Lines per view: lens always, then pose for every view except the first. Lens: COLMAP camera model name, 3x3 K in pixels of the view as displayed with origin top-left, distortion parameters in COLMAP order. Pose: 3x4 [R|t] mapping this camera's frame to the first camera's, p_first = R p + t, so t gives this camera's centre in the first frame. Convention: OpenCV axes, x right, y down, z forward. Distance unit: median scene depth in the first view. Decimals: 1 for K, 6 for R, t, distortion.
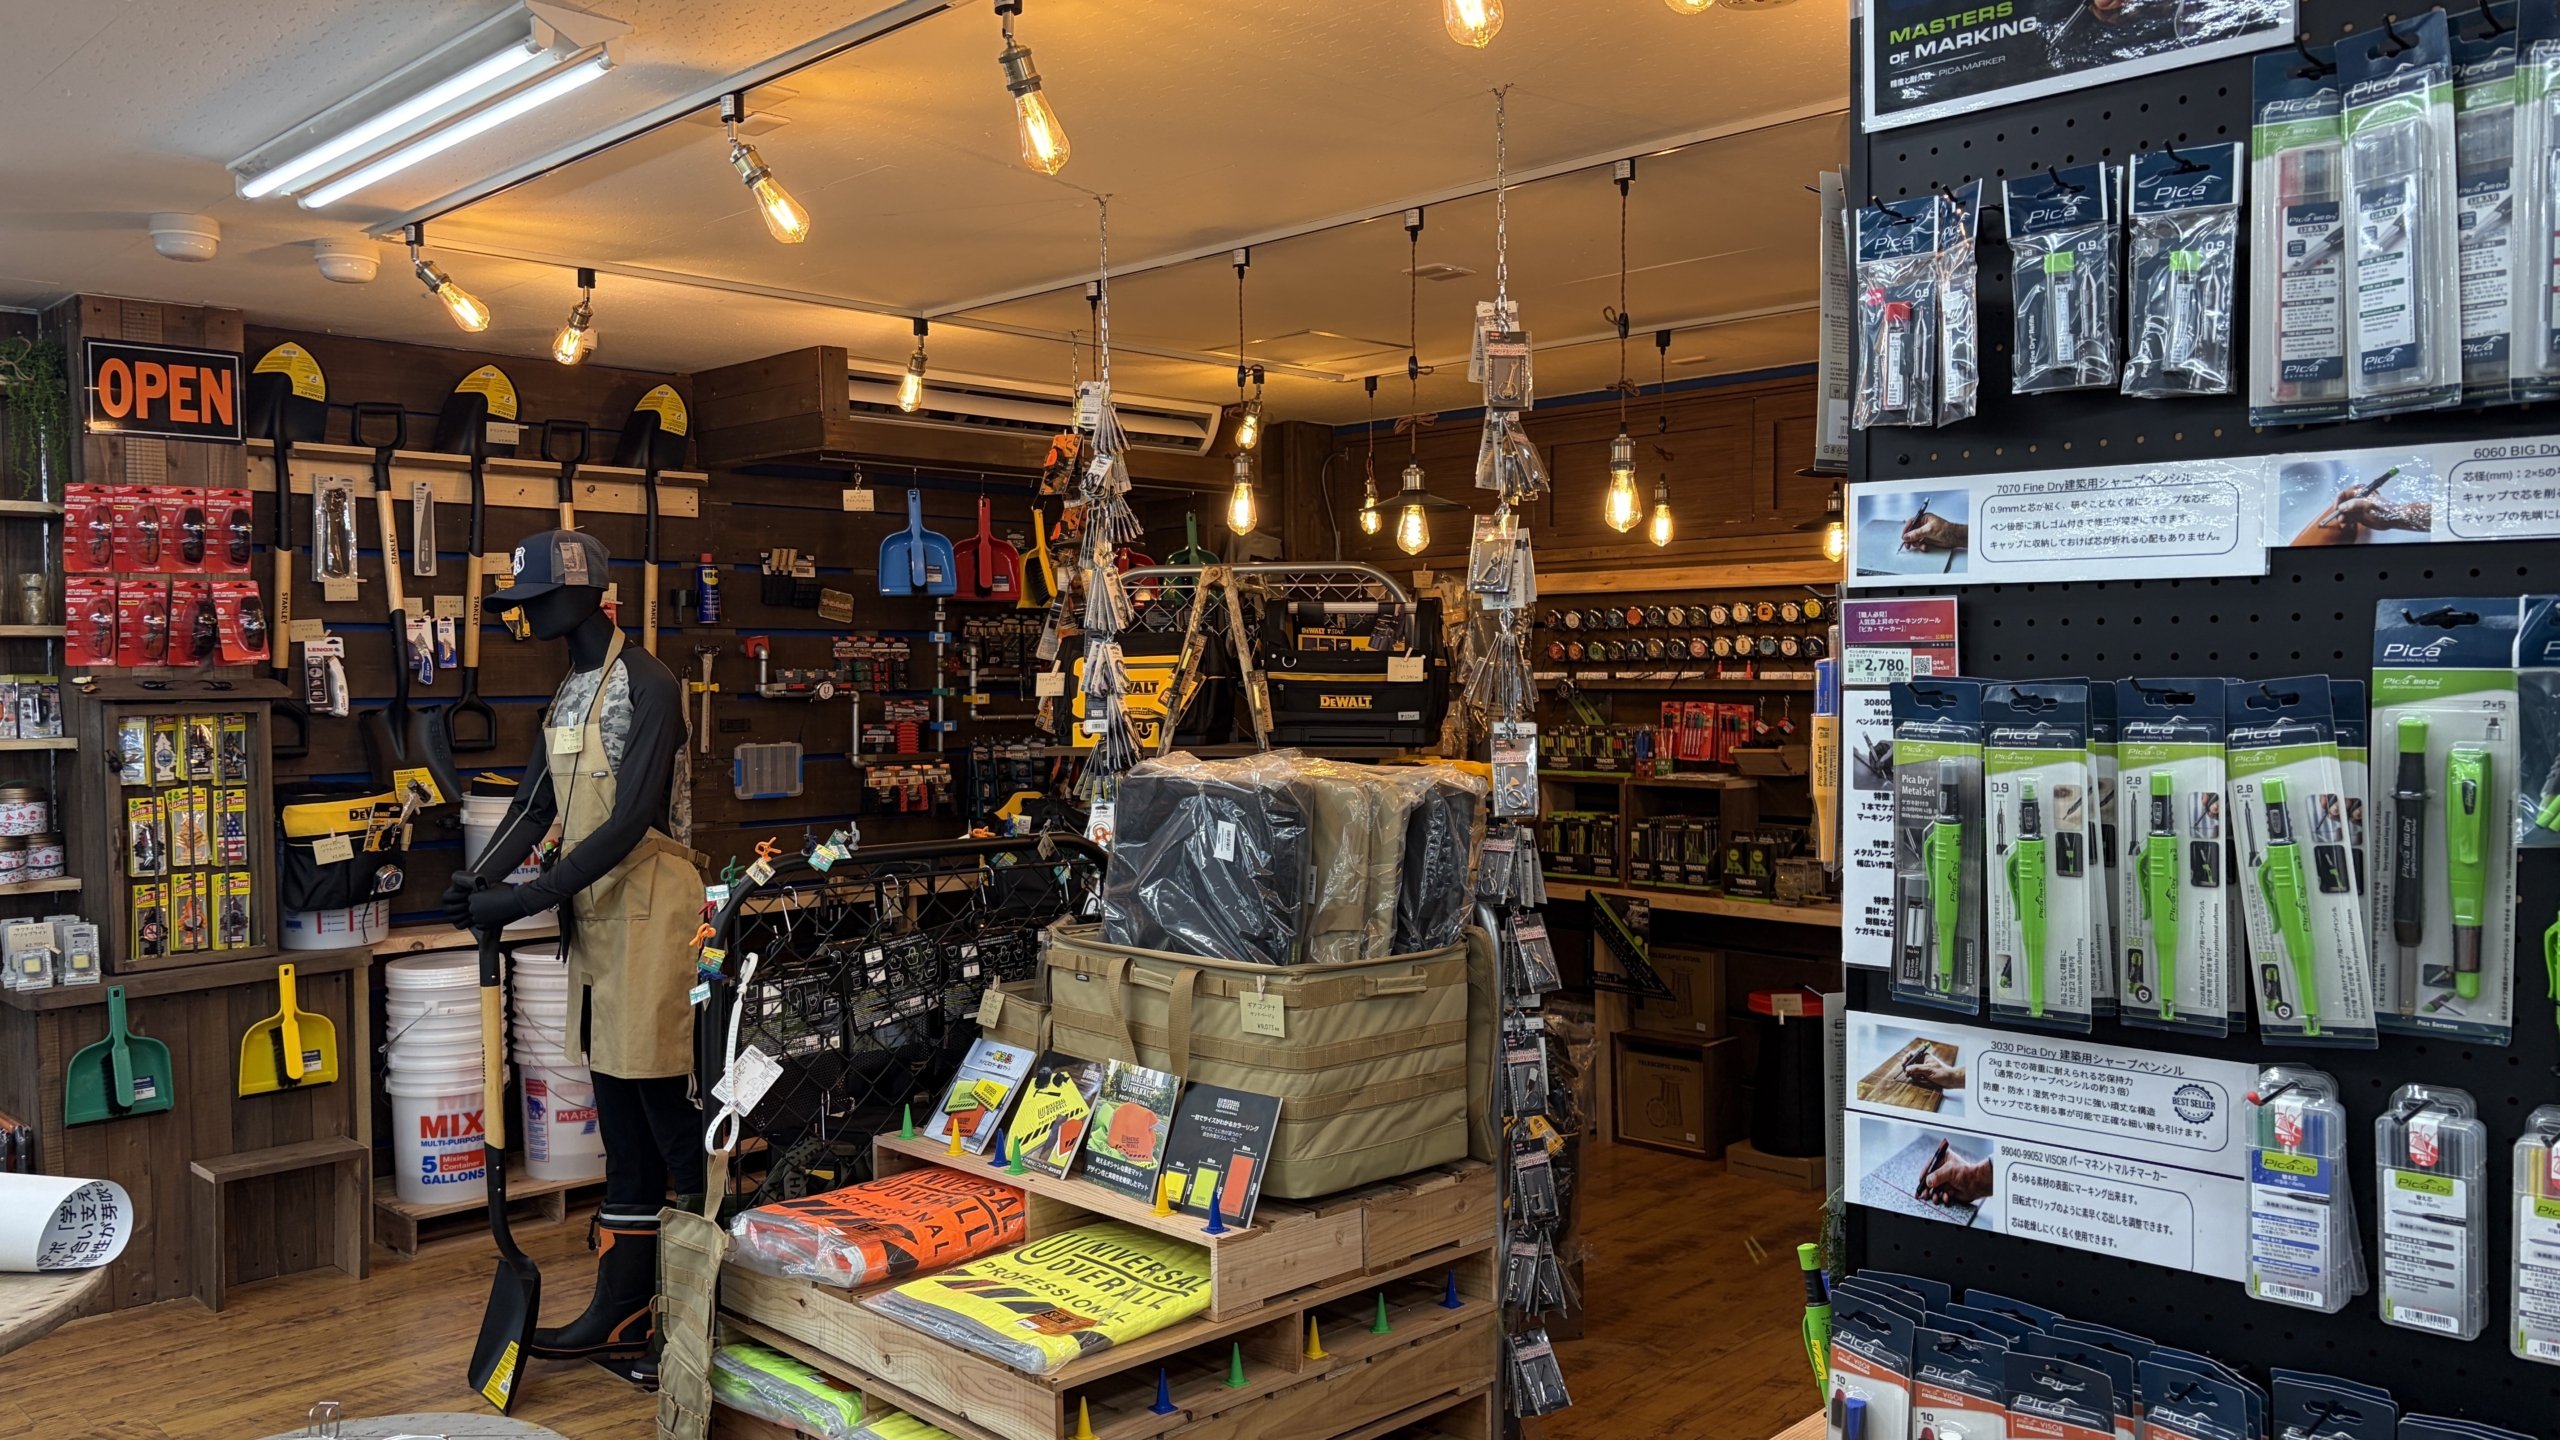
lens RADIAL K [[1955.4, 0, 1273.3], [0, 1955.4, 734.7], [0, 0, 1]] dist [0.048875, -0.040145]
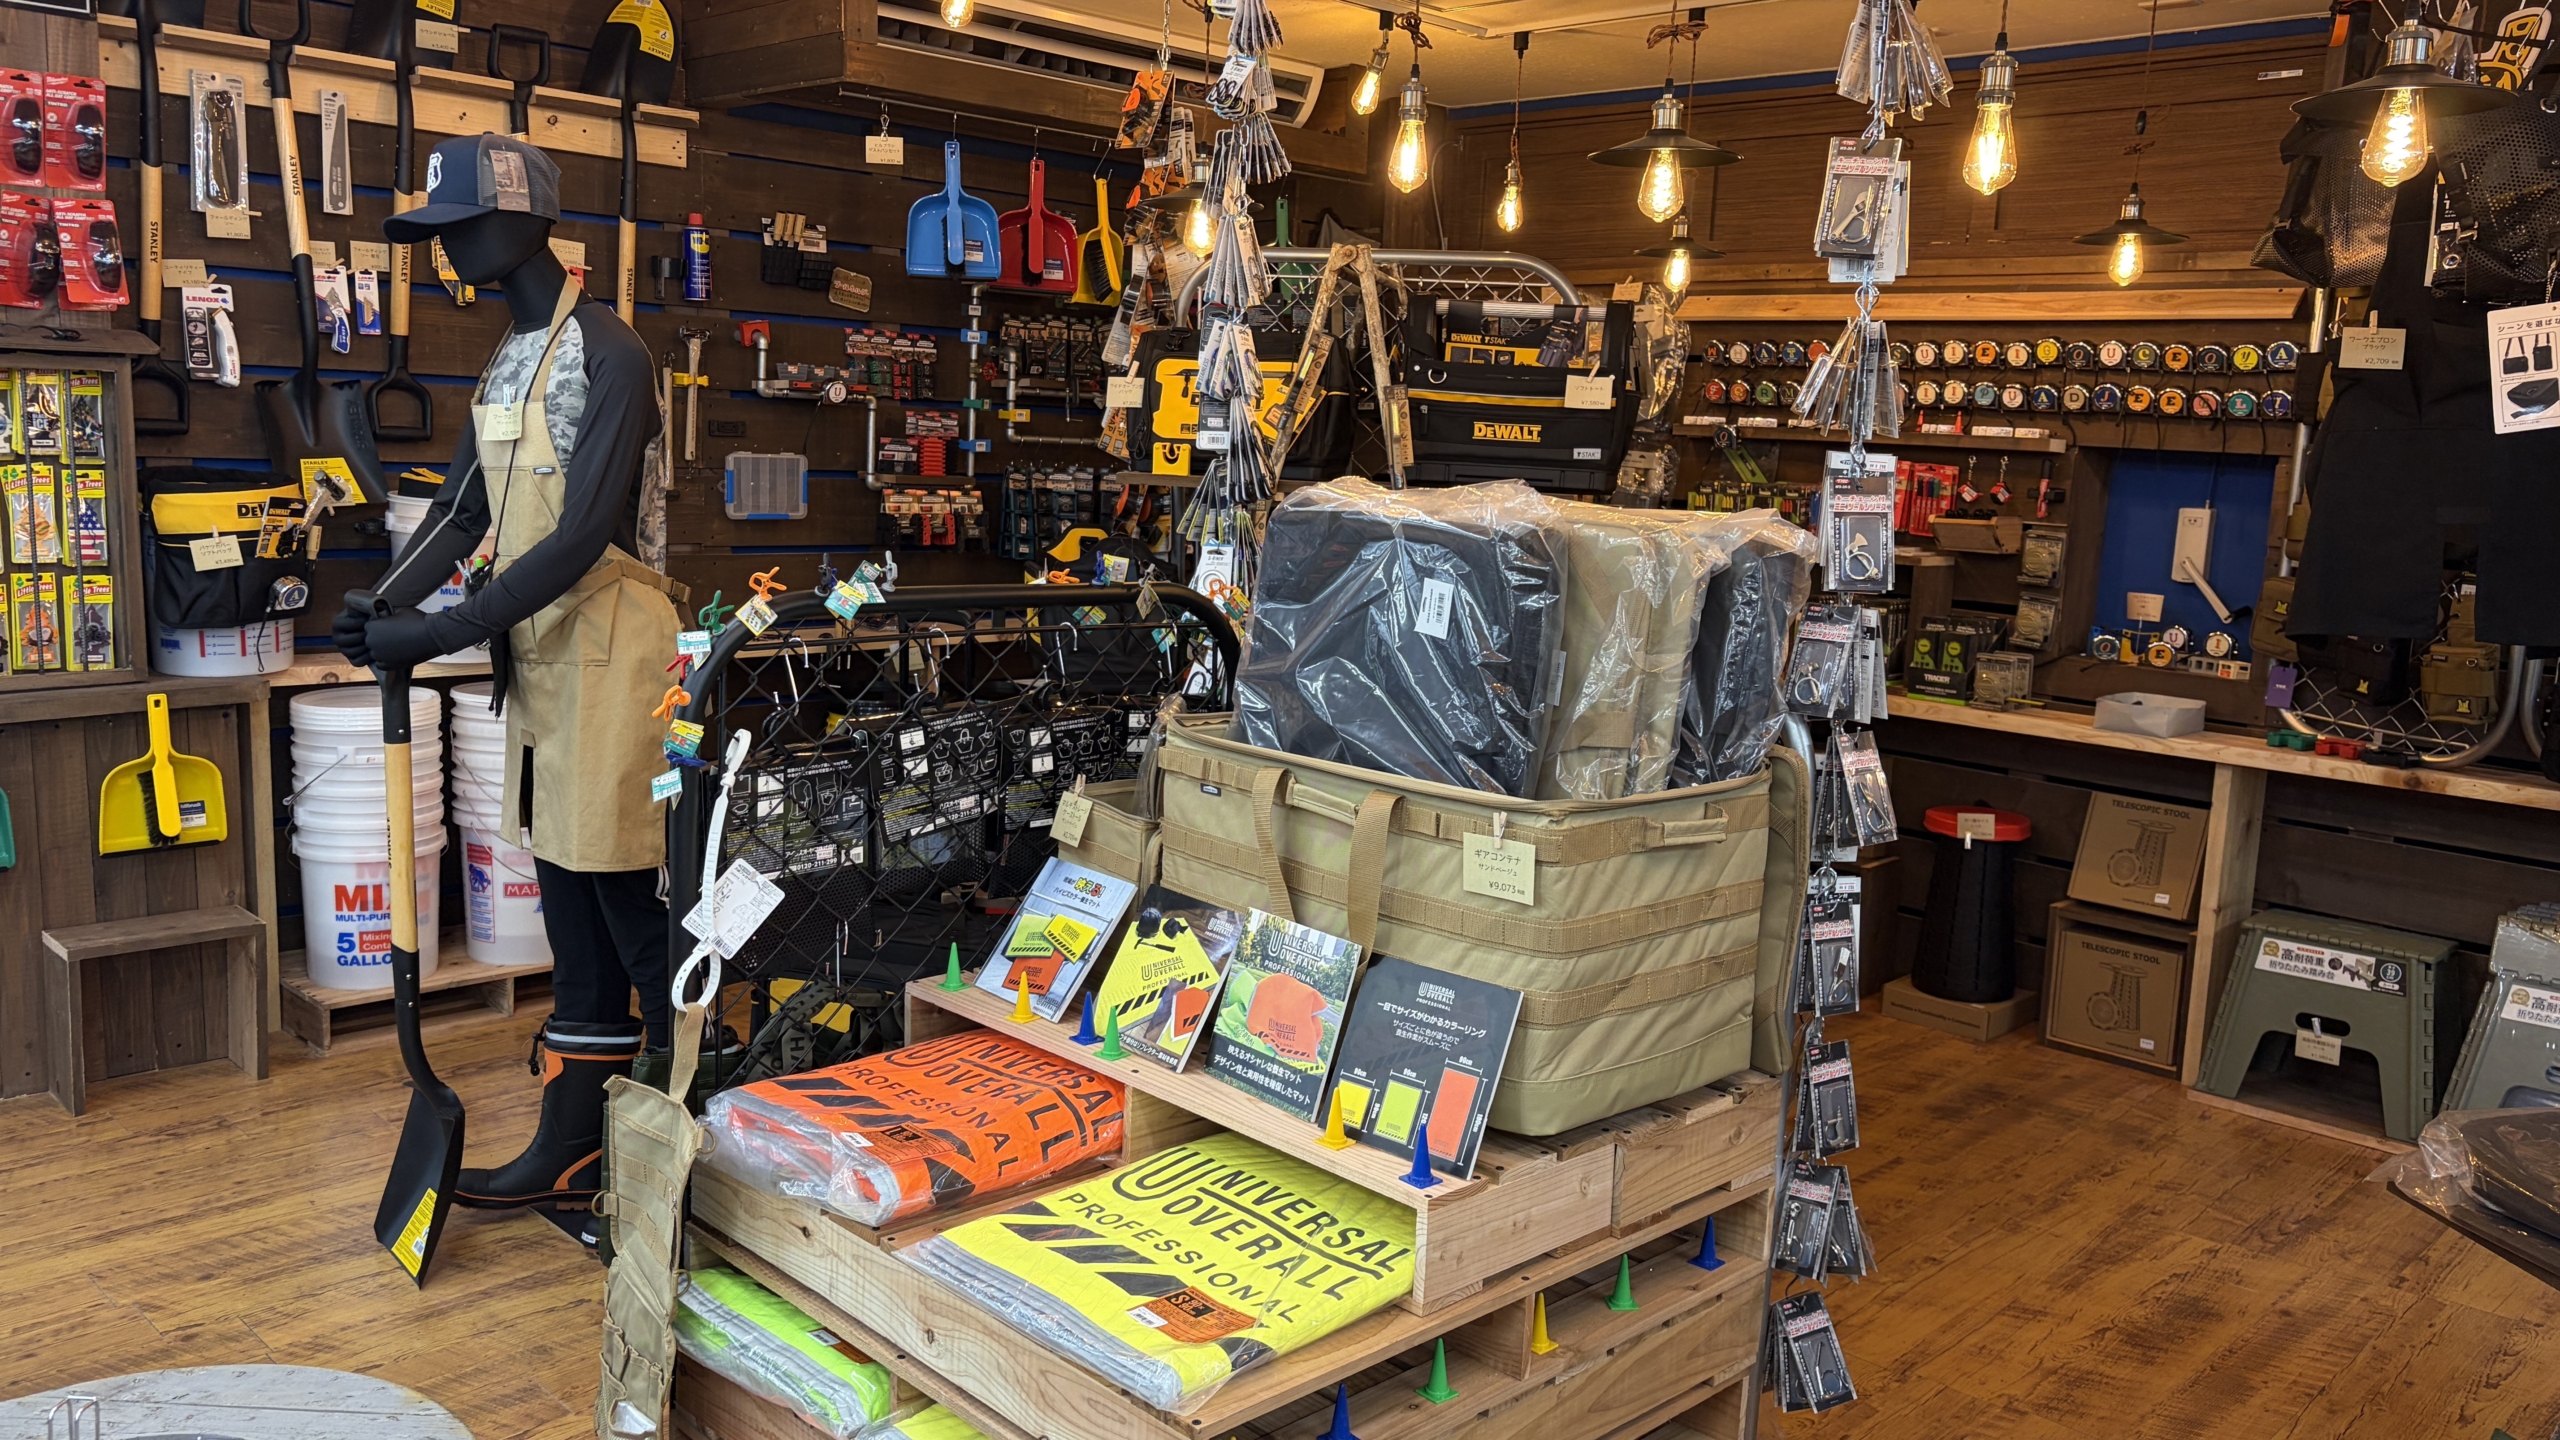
lens RADIAL K [[1955.4, 0, 1293.1], [0, 1955.4, 725.9], [0, 0, 1]] dist [0.048875, -0.040145]
pose [[0.998676, 0.049062, 0.015461, -0.056127], [-0.050563, 0.991522, 0.119696, 0.010899], [-0.009457, -0.120319, 0.992690, 0.211605]]
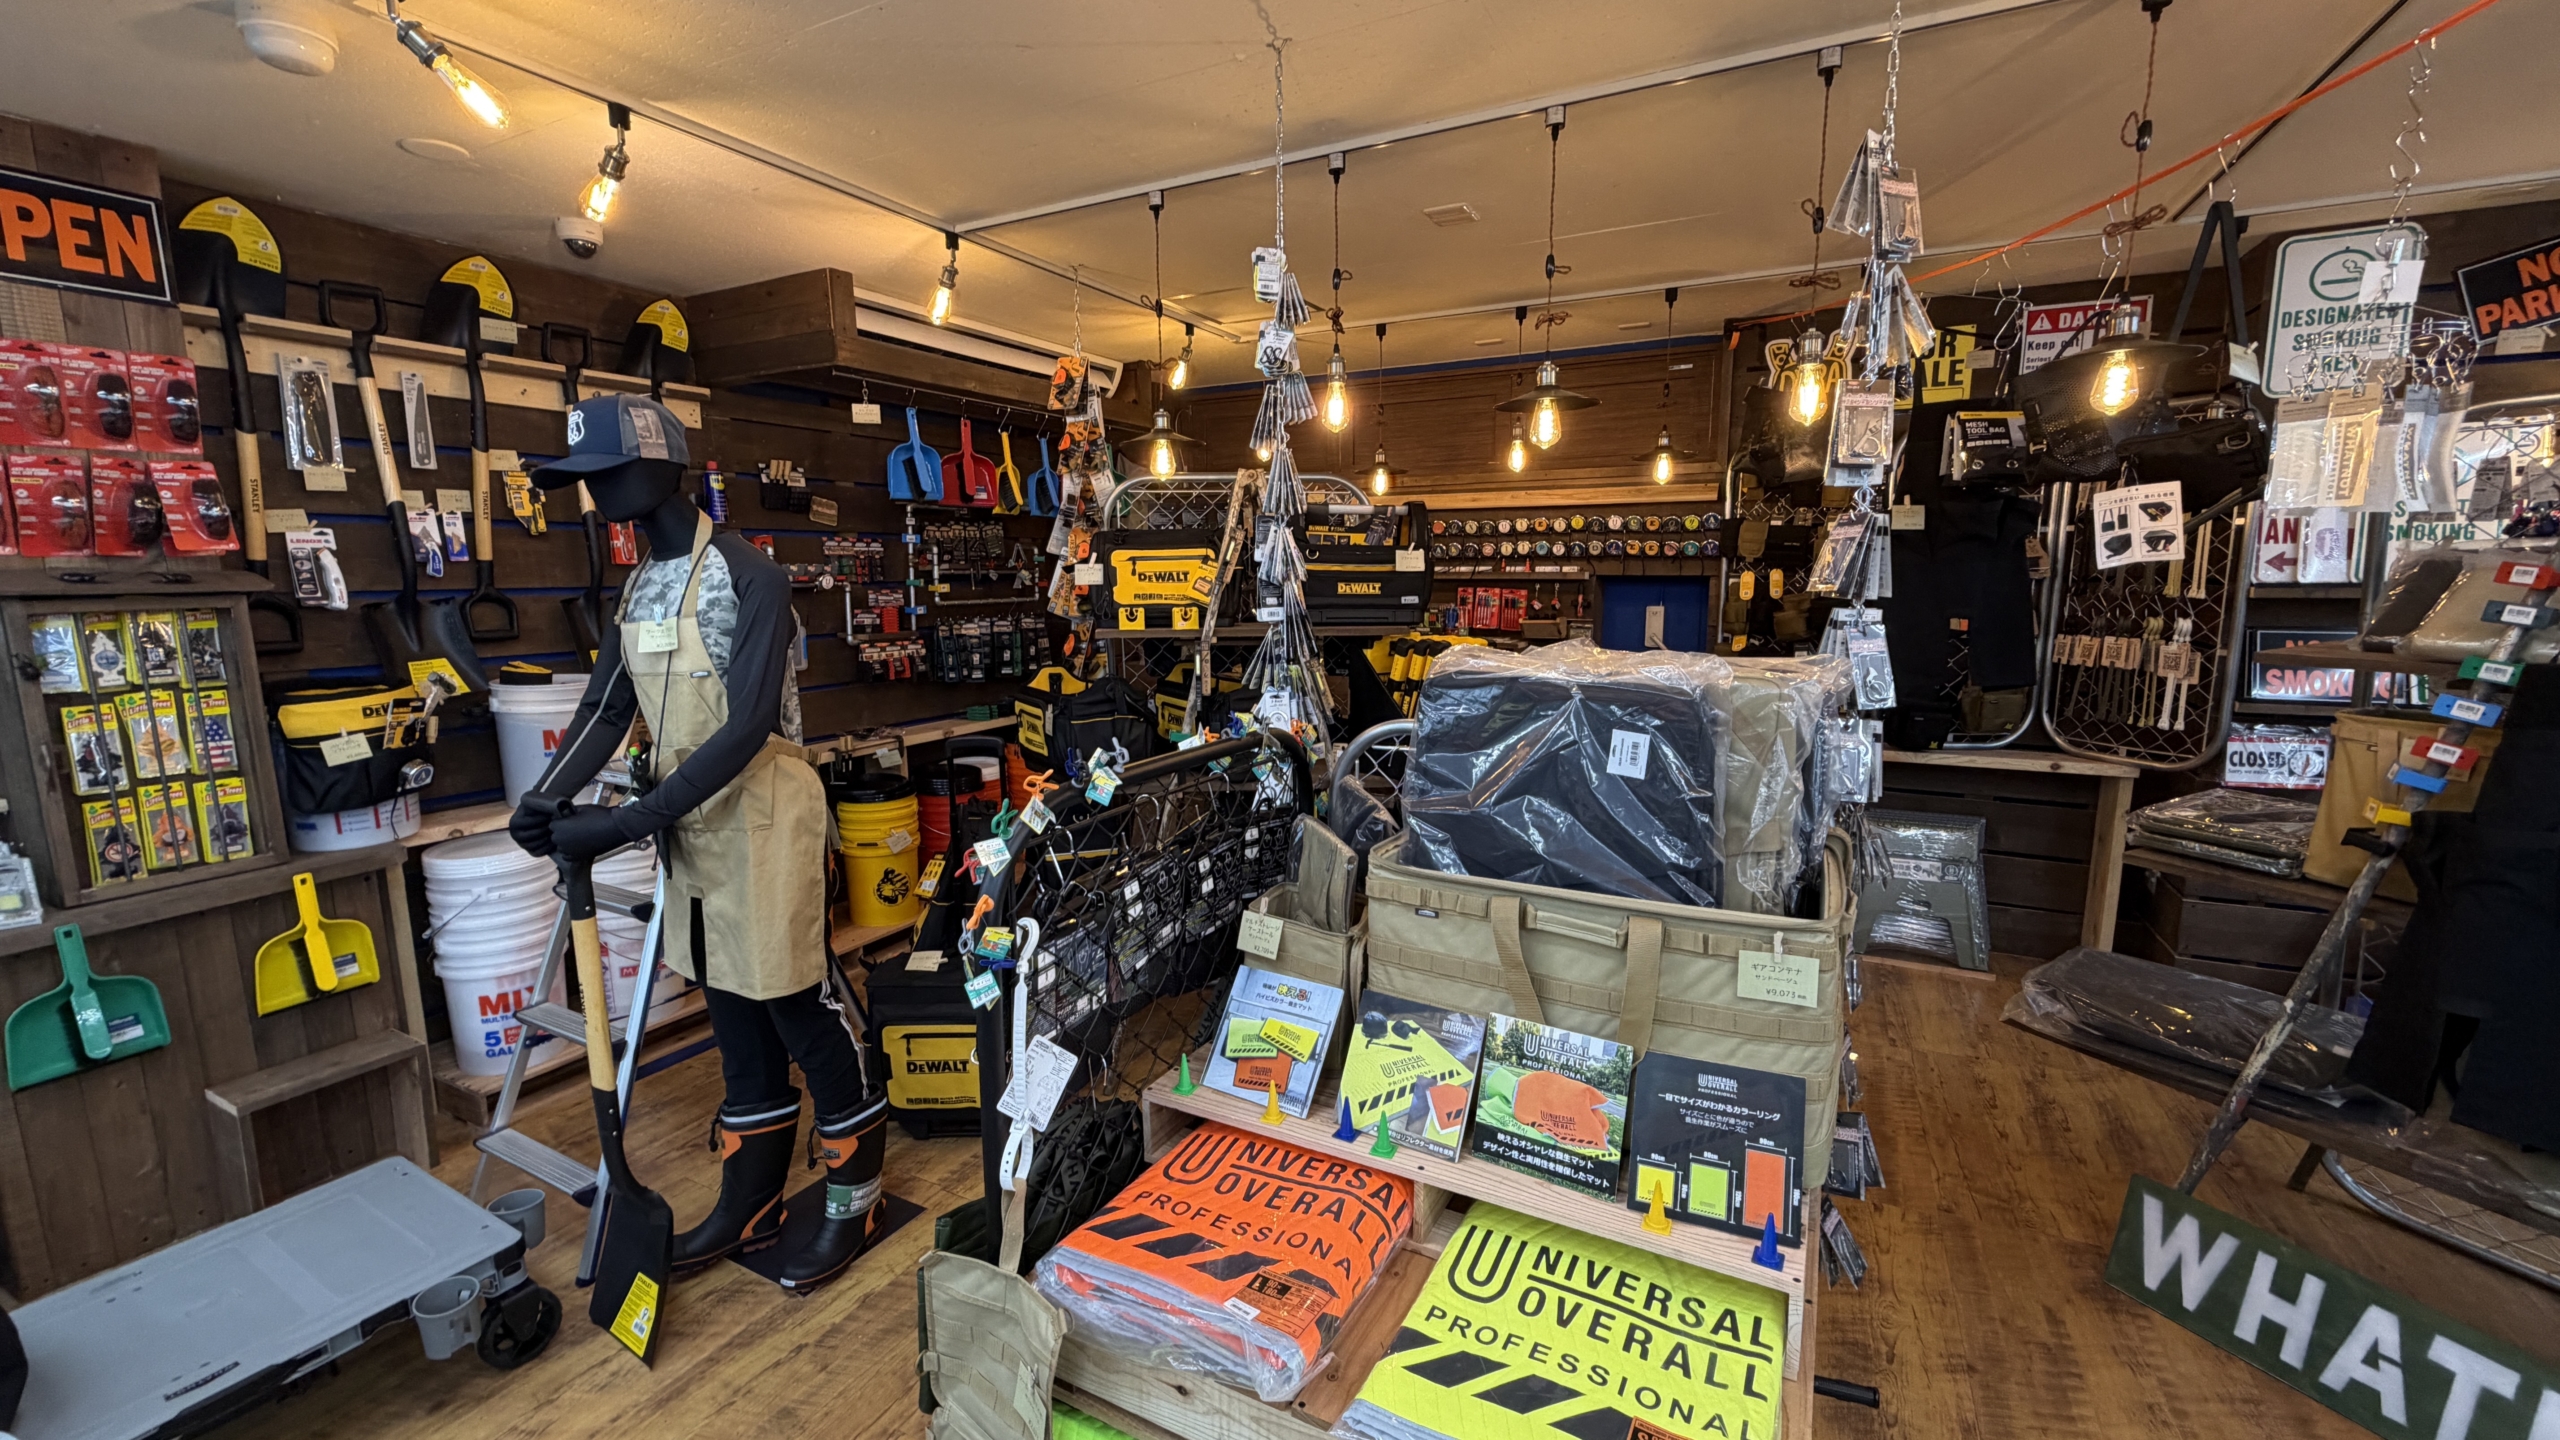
lens RADIAL K [[1023.7, 0, 1278.5], [0, 1023.7, 722.5], [0, 0, 1]] dist [0.003133, -0.000666]
pose [[0.955060, -0.044095, 0.293114, -0.202529], [0.010721, 0.993365, 0.114504, -0.008012], [-0.296219, -0.106216, 0.949196, 0.420589]]
